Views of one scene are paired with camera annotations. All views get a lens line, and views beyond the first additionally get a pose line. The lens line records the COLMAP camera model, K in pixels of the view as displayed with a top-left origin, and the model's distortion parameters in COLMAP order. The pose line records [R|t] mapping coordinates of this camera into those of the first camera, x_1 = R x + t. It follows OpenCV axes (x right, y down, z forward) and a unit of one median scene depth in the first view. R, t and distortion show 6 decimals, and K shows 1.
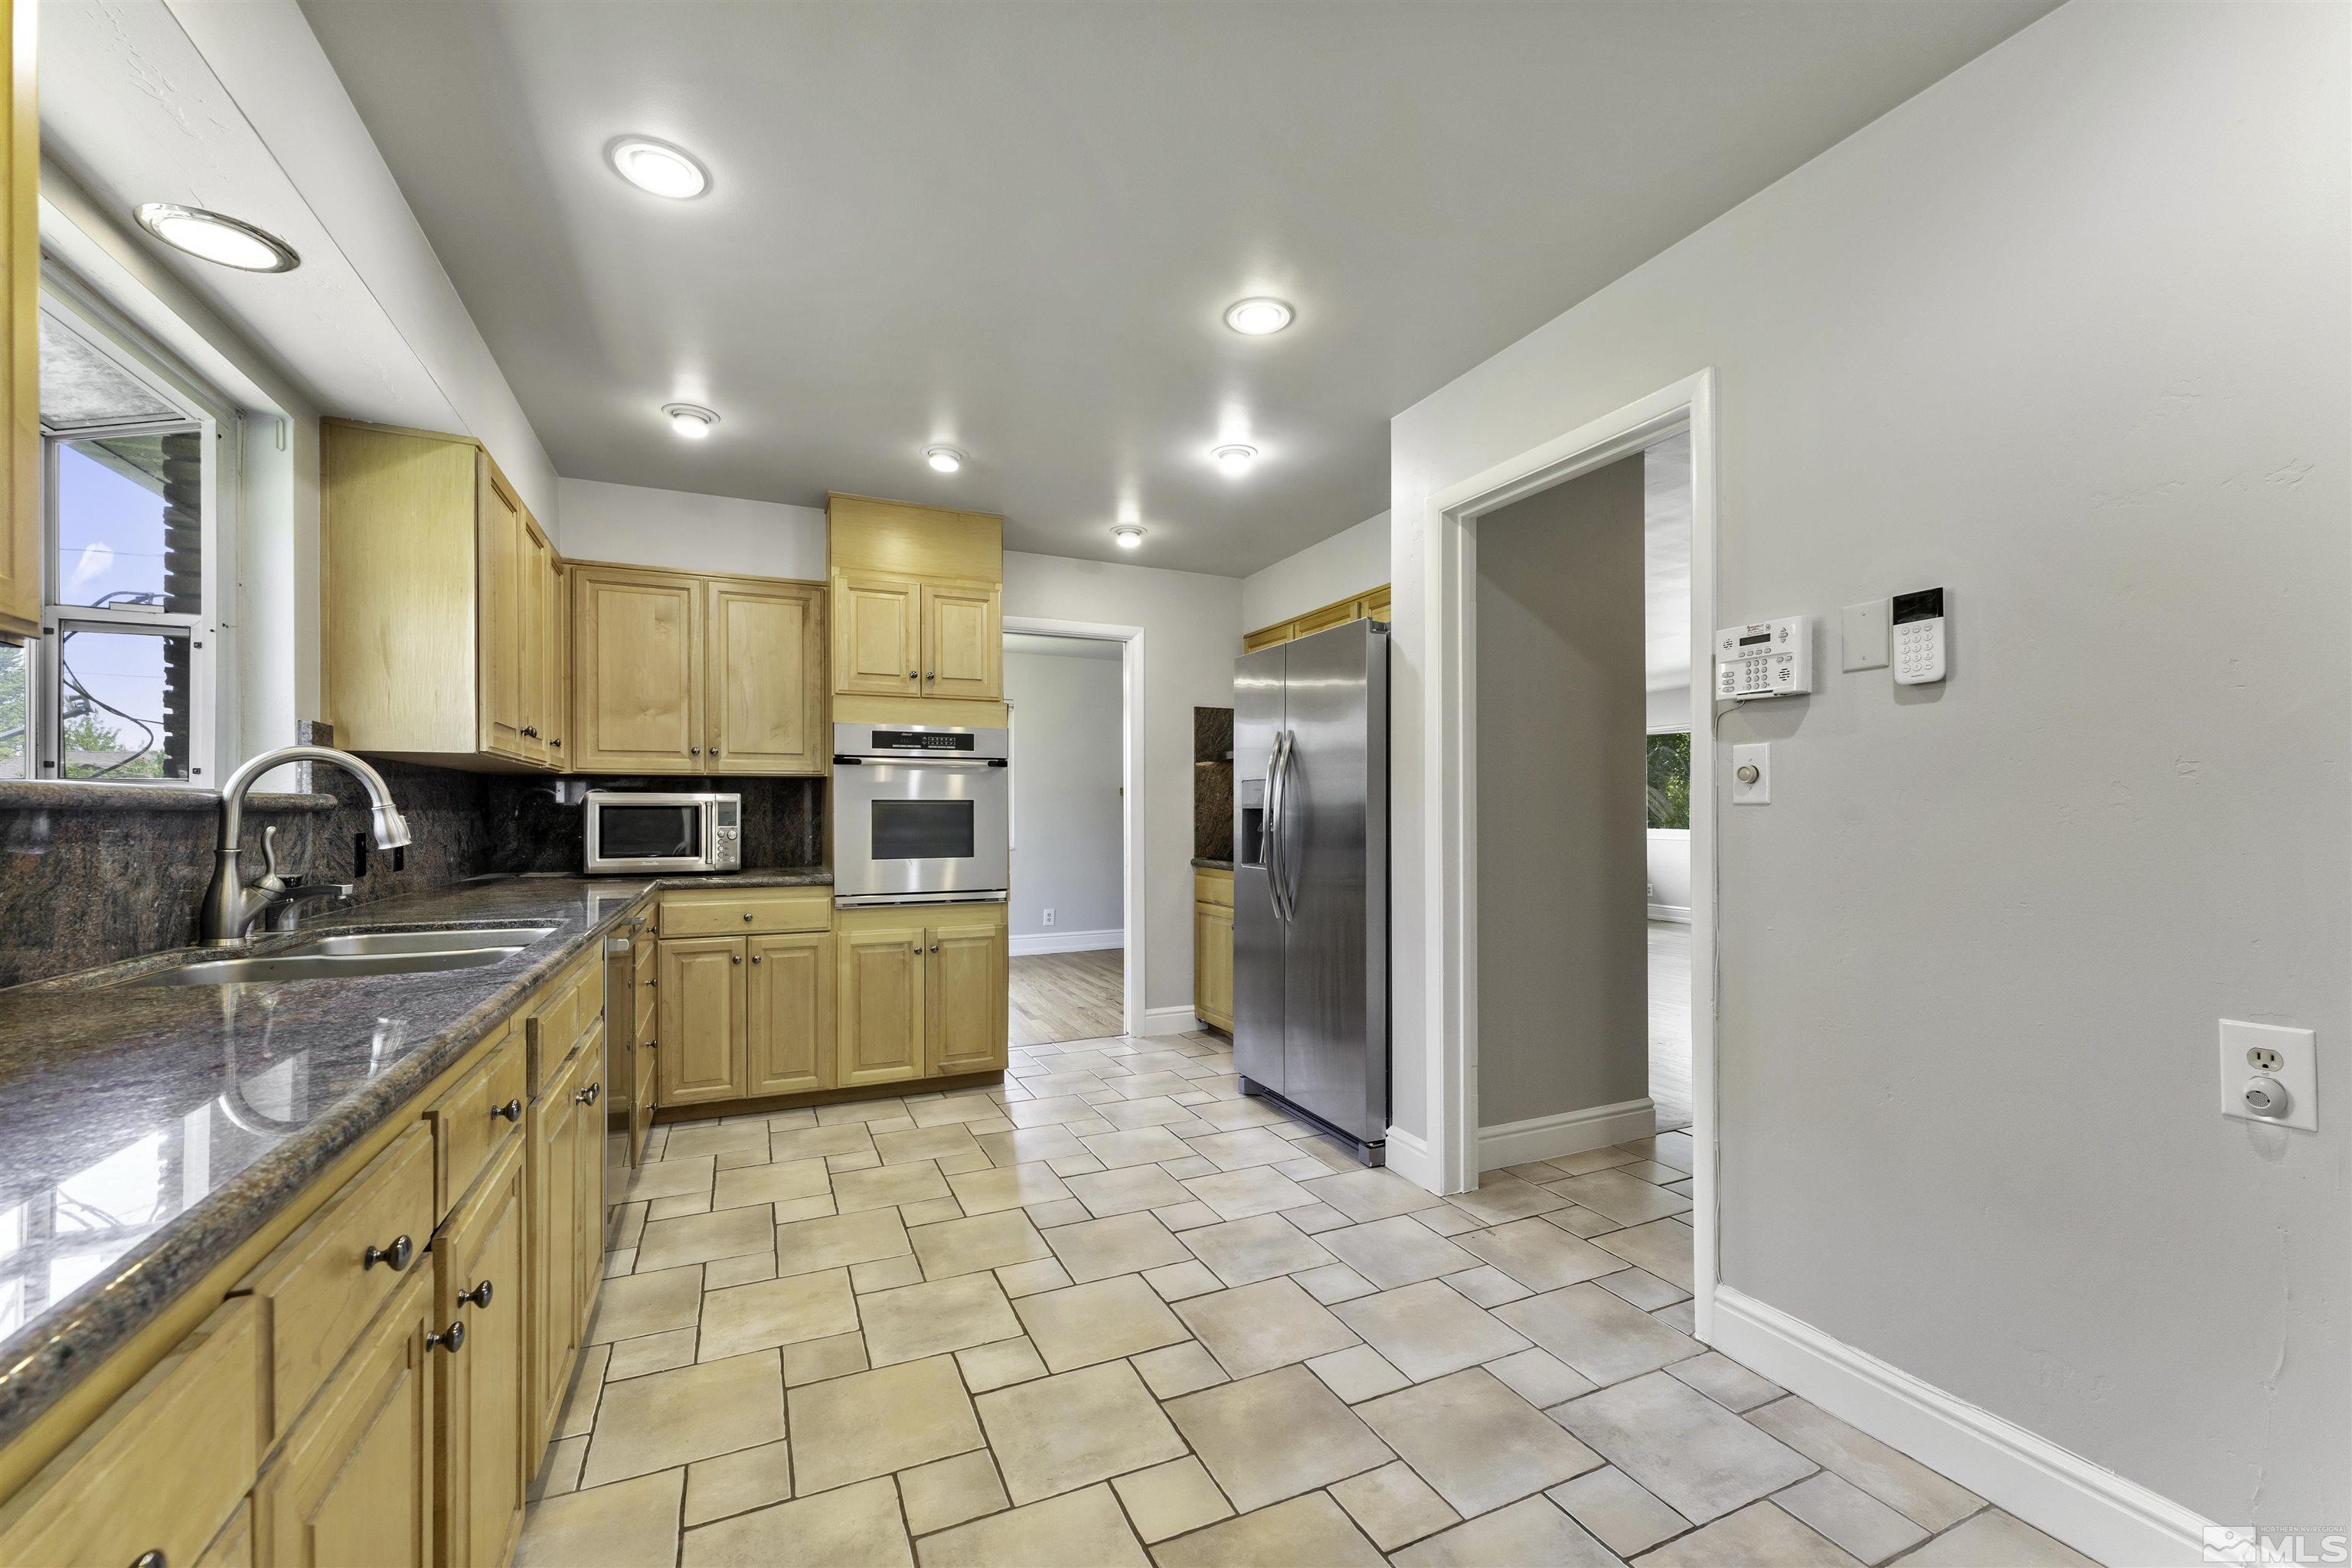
lens RADIAL K [[937.4, 0, 1165.9], [0, 937.4, 809.8], [0, 0, 1]] dist [0.000983, -0.000209]
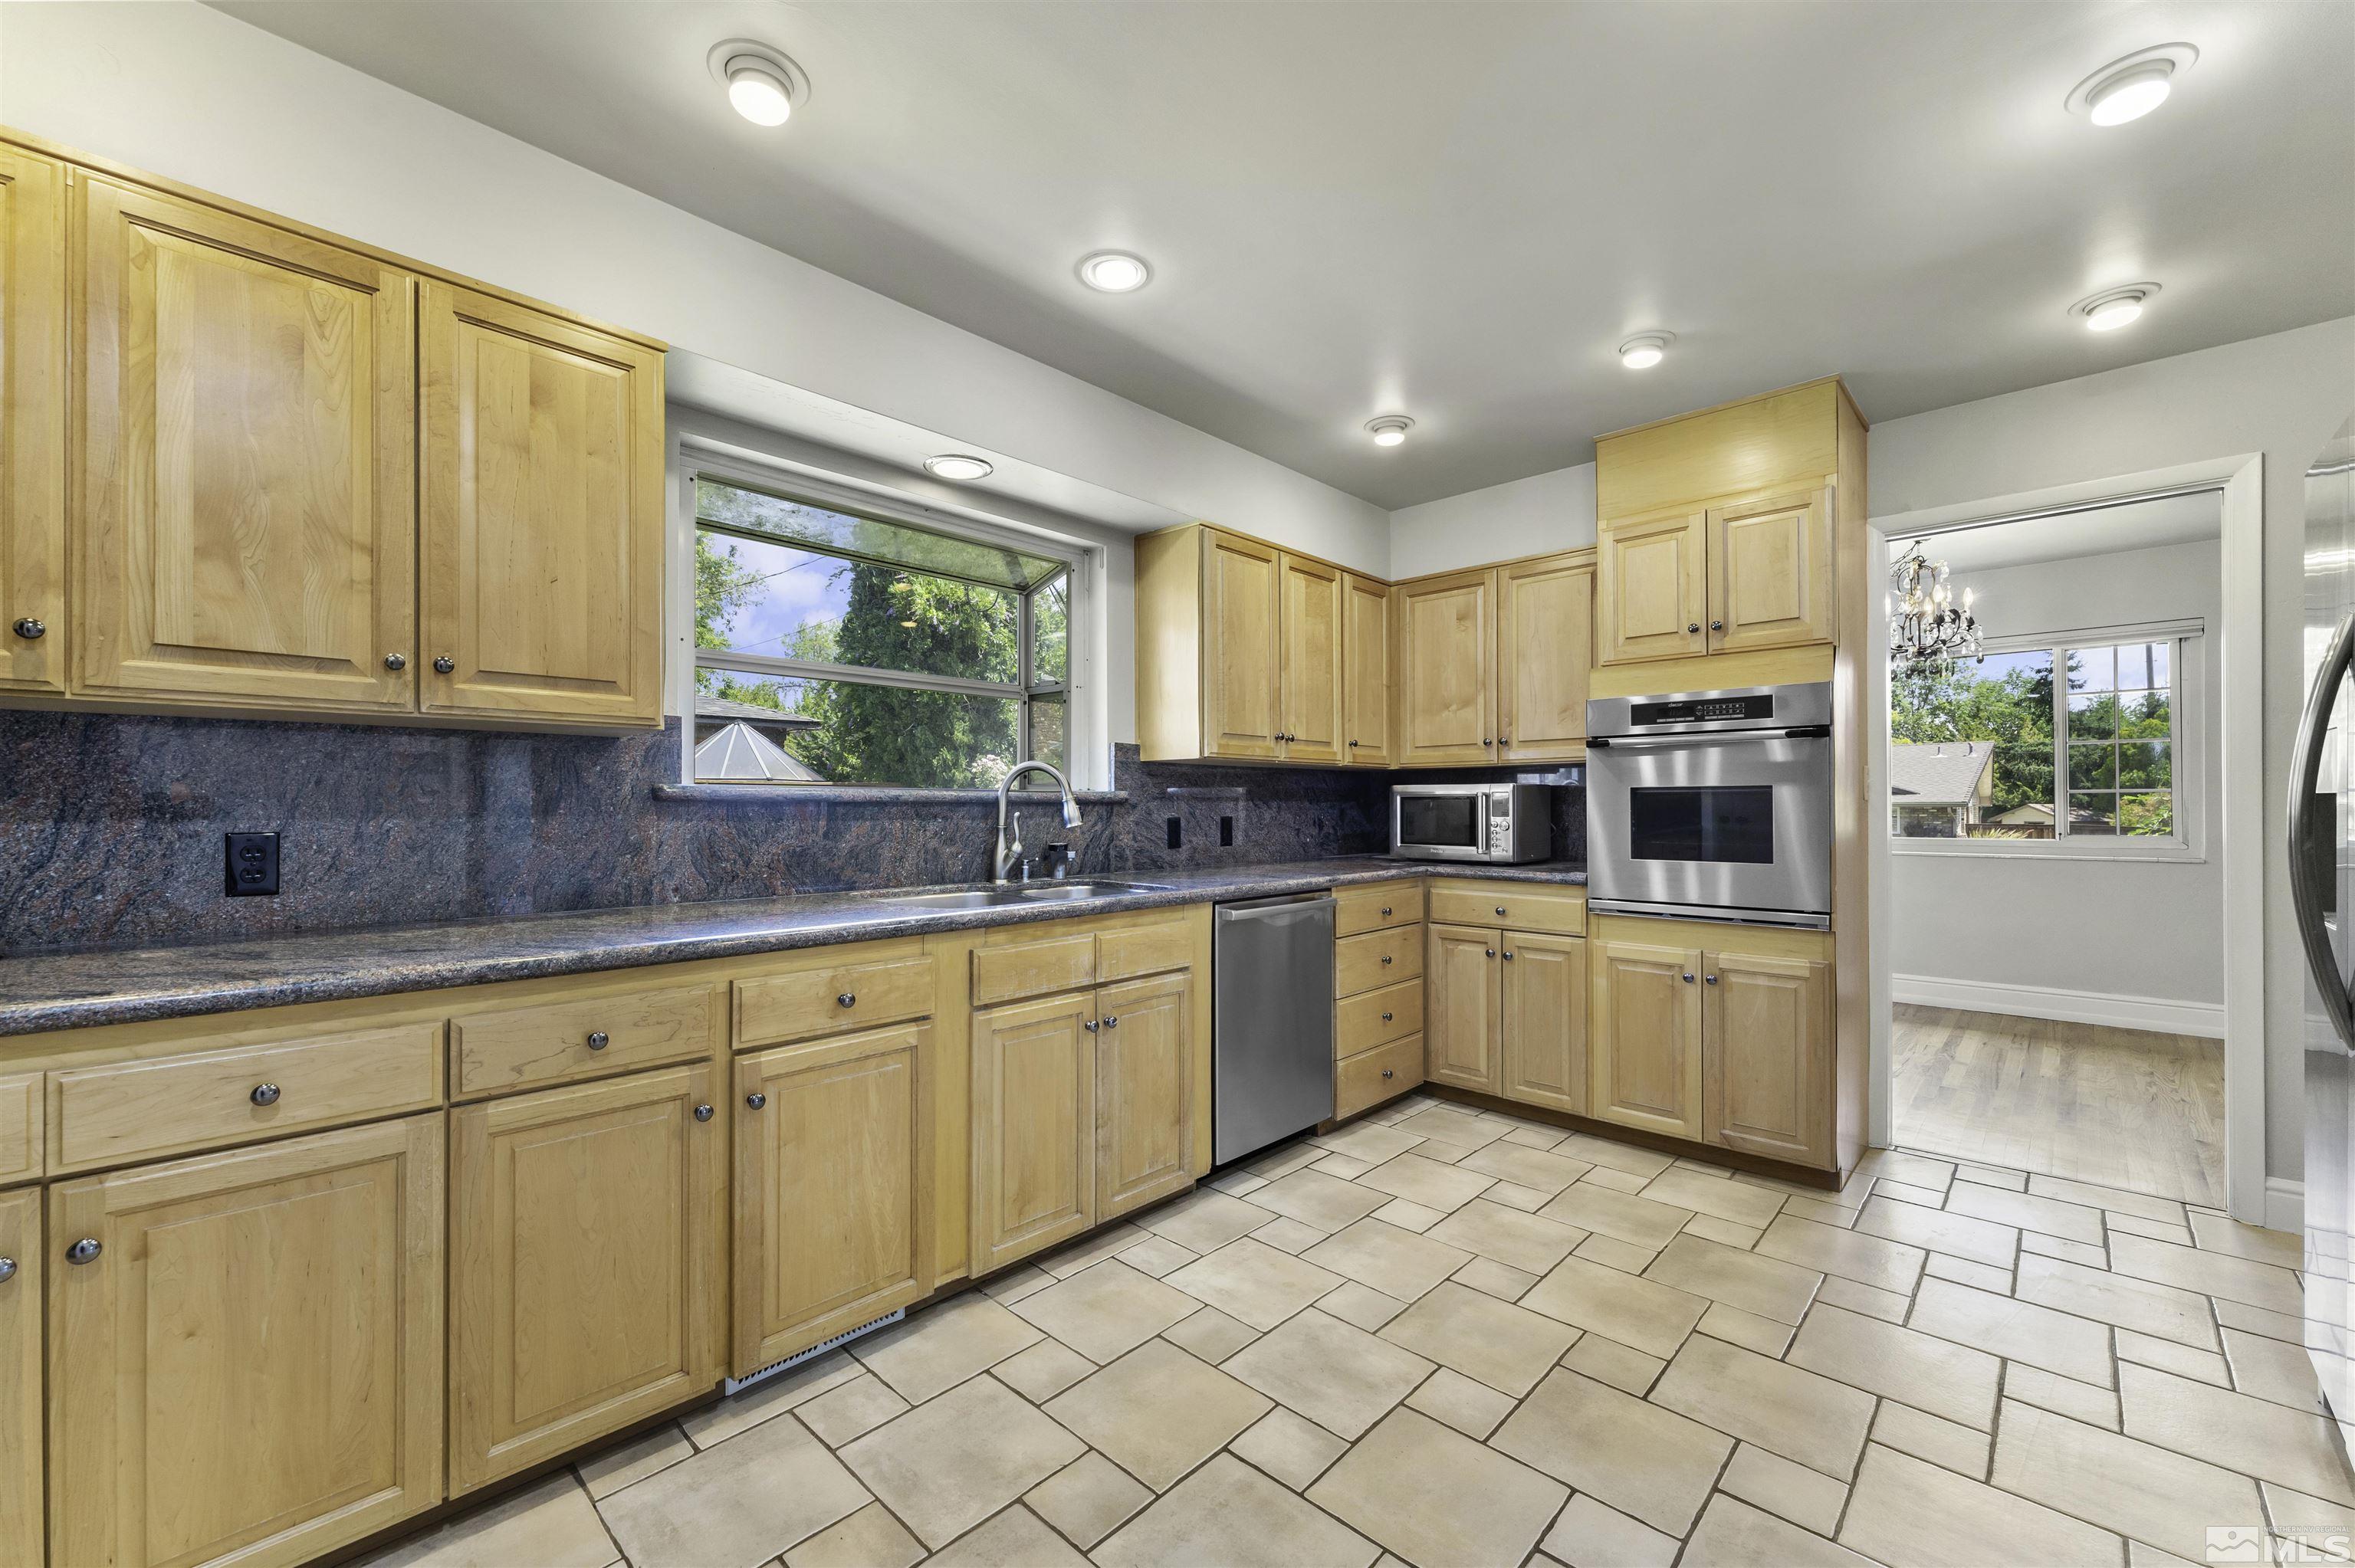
lens RADIAL K [[937.3, 0, 1178.6], [0, 937.3, 799.9], [0, 0, 1]] dist [-0.000386, -0.000133]
pose [[0.381045, -0.003574, -0.924549, 0.318947], [0.003952, 0.999990, -0.002237, 0.000666], [0.924548, -0.002801, 0.381055, 0.320500]]
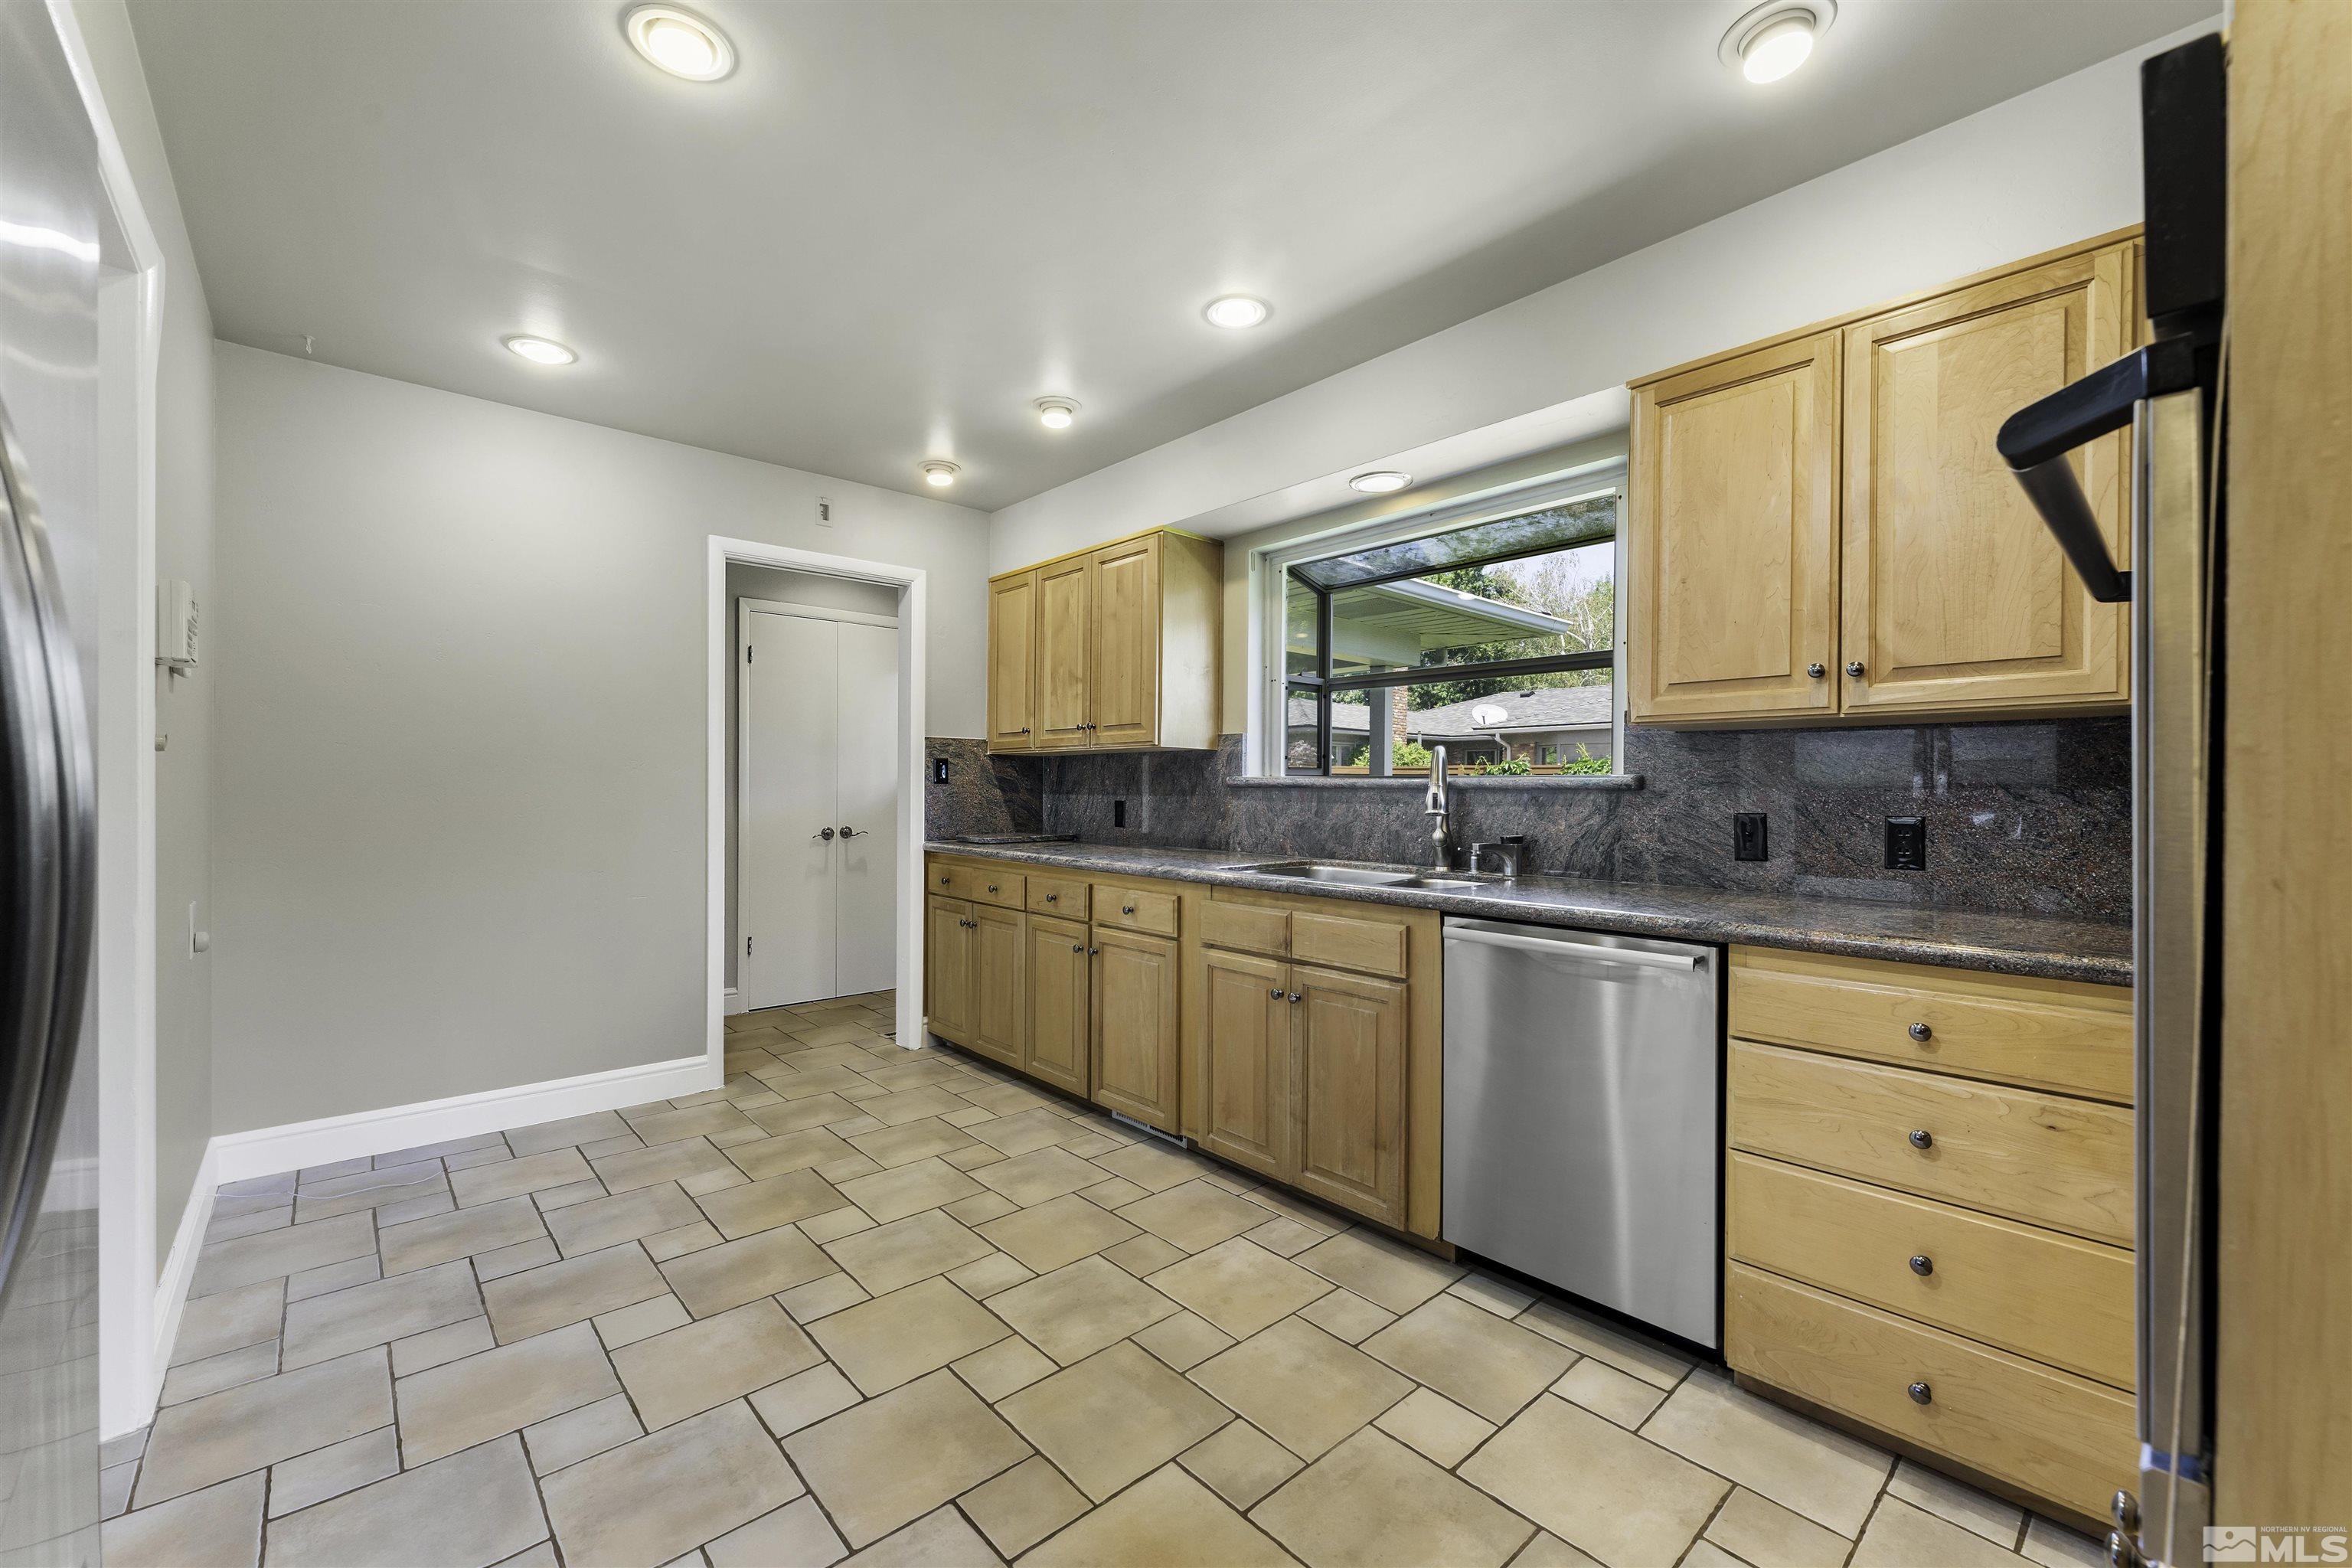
lens RADIAL K [[945.5, 0, 1173.5], [0, 945.5, 792.2], [0, 0, 1]] dist [0.001294, -0.000139]
pose [[-0.951769, -0.003859, -0.306792, -0.018888], [-0.004124, 0.999991, 0.000216, 0.003899], [0.306788, 0.001471, -0.951777, 1.186014]]
